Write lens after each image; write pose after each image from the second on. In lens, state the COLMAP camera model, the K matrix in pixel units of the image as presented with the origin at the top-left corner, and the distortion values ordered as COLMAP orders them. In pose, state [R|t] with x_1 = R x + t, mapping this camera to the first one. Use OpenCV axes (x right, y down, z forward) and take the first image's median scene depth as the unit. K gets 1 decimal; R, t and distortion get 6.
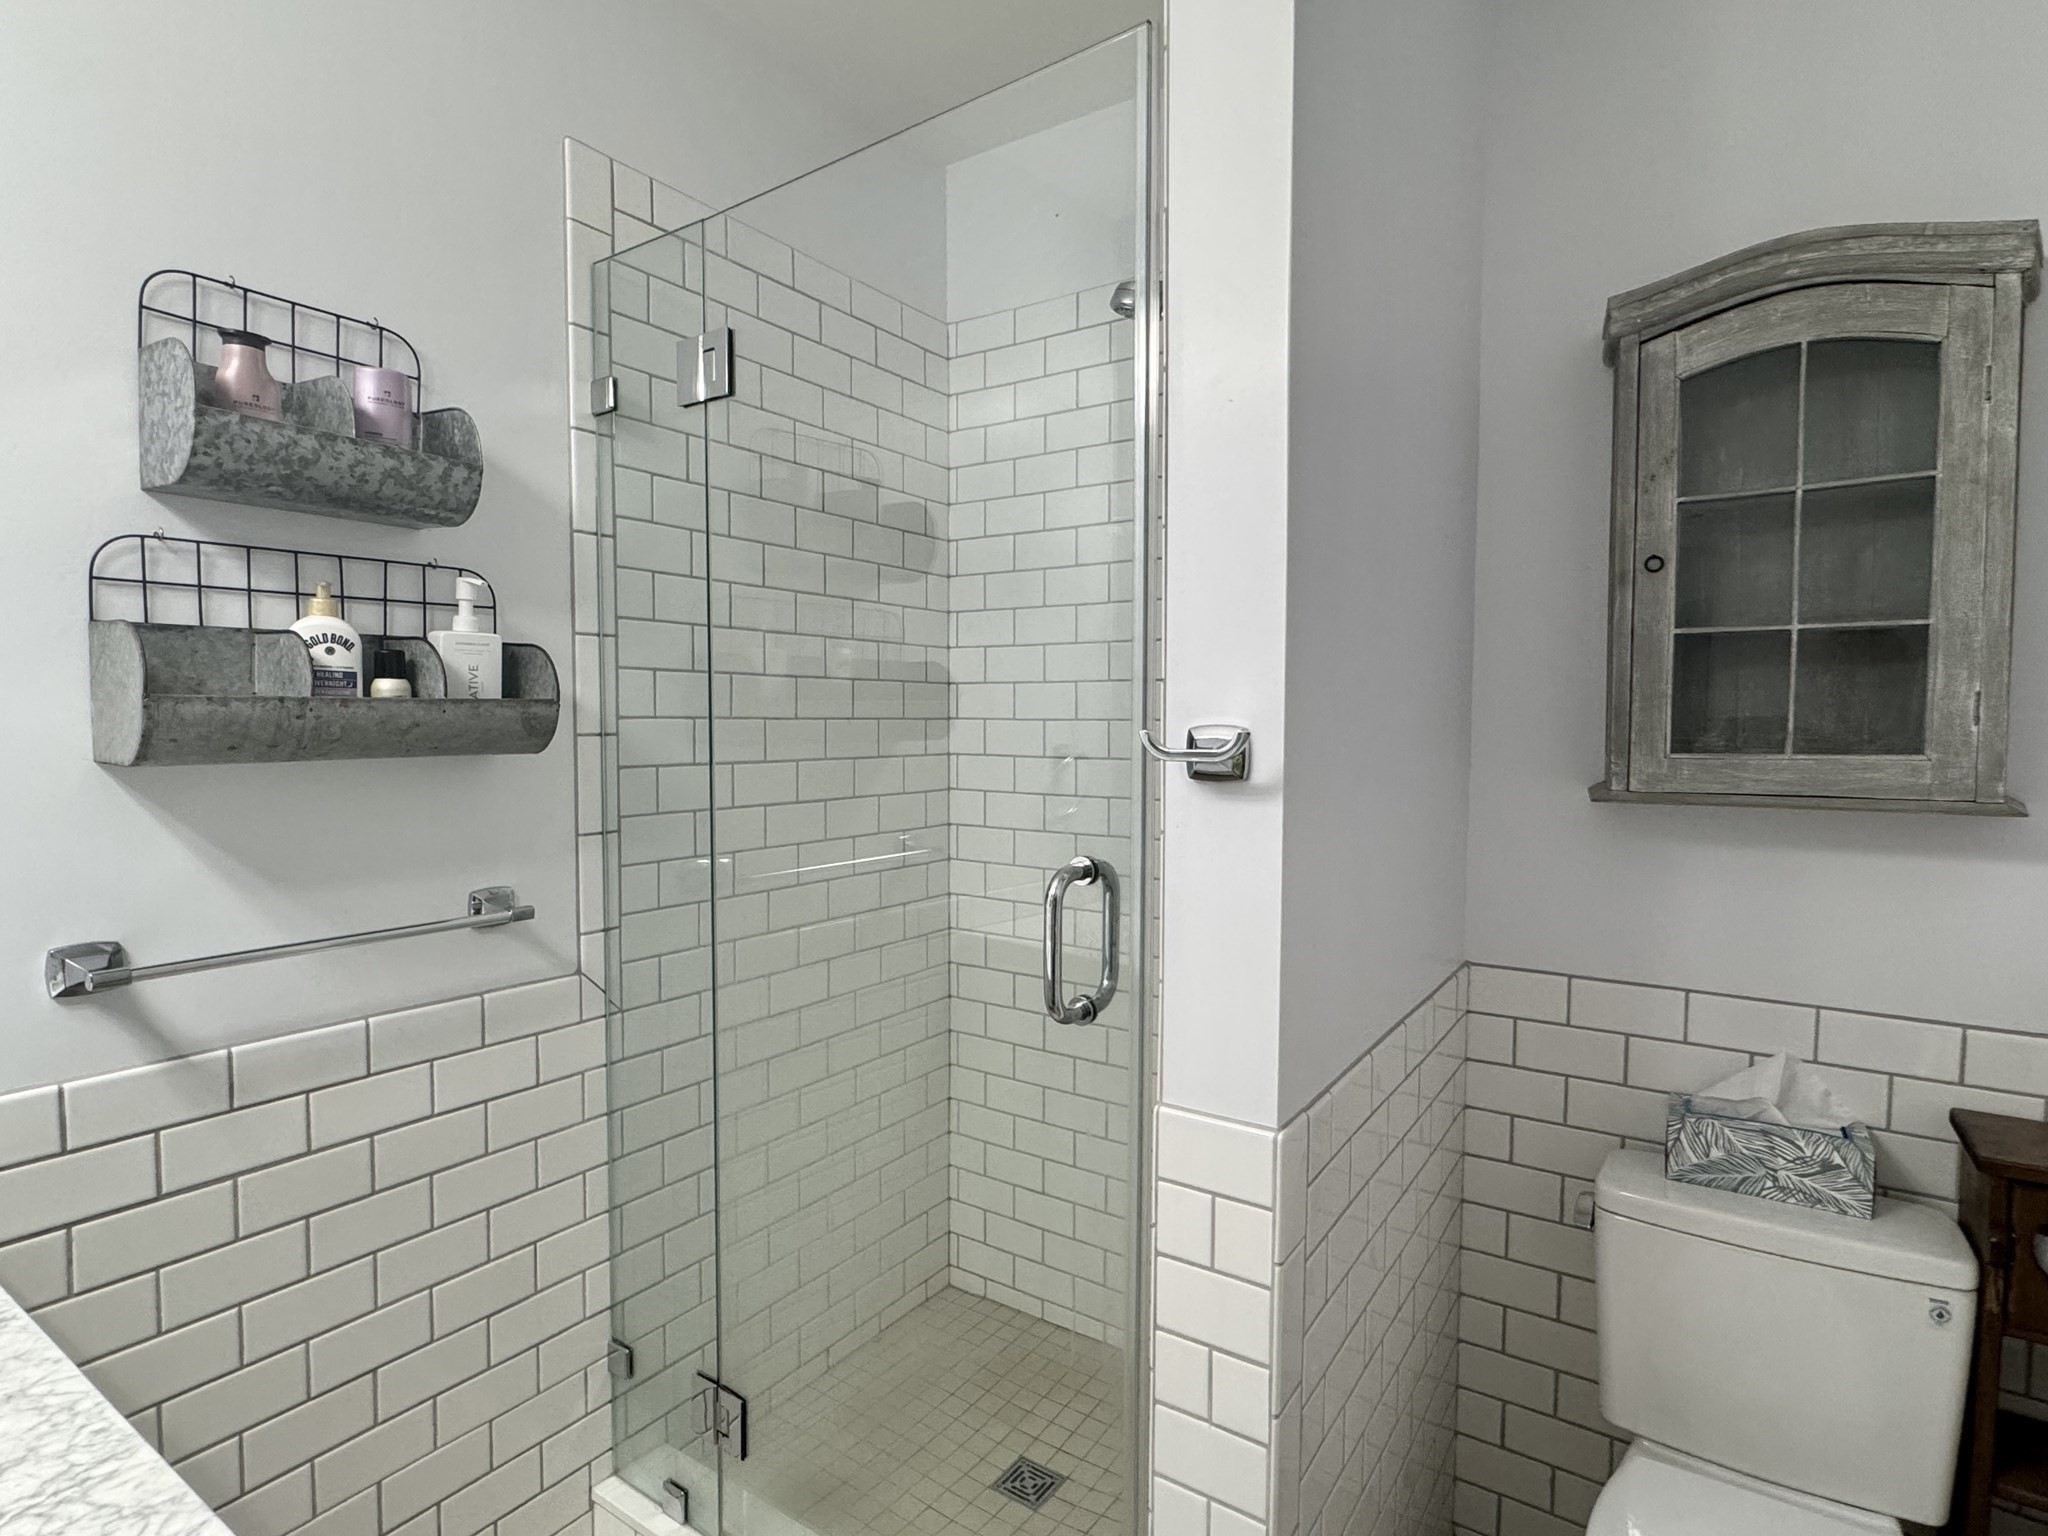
lens RADIAL K [[1062.1, 0, 1028.5], [0, 1062.1, 769.9], [0, 0, 1]] dist [-0.004051, -0.000941]
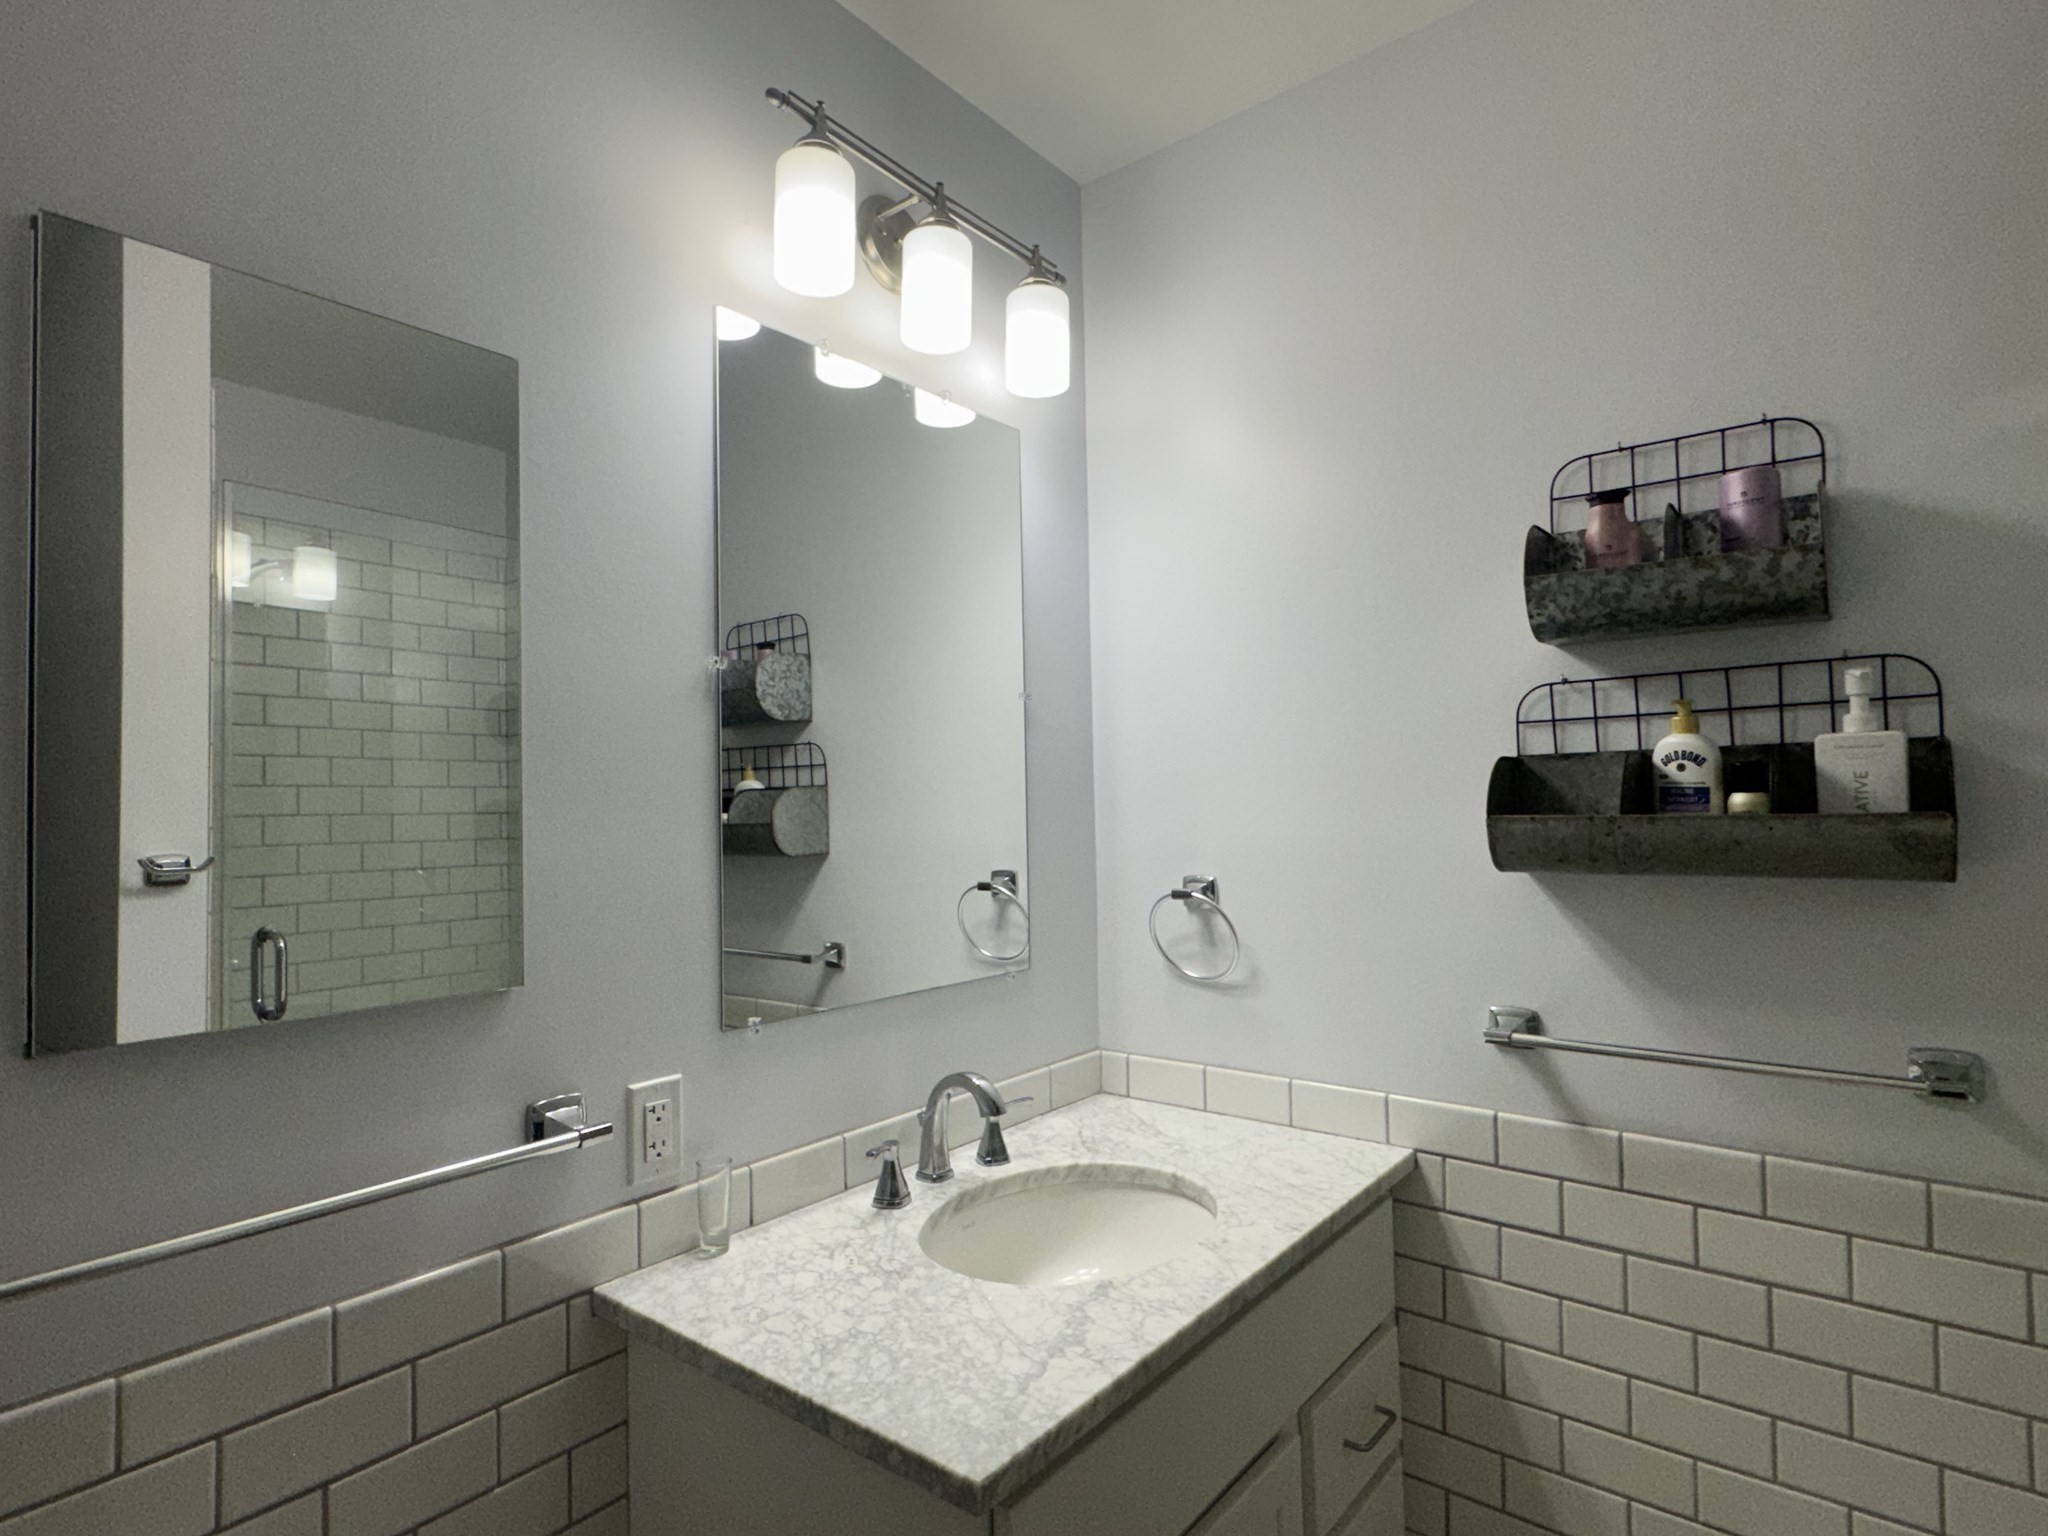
lens RADIAL K [[1062.1, 0, 1028.5], [0, 1062.1, 769.9], [0, 0, 1]] dist [-0.004051, -0.000941]
pose [[-0.075017, -0.035862, -0.996537, 0.398656], [-0.037468, 0.998749, -0.033121, -0.052616], [0.996478, 0.034853, -0.076267, 0.451387]]
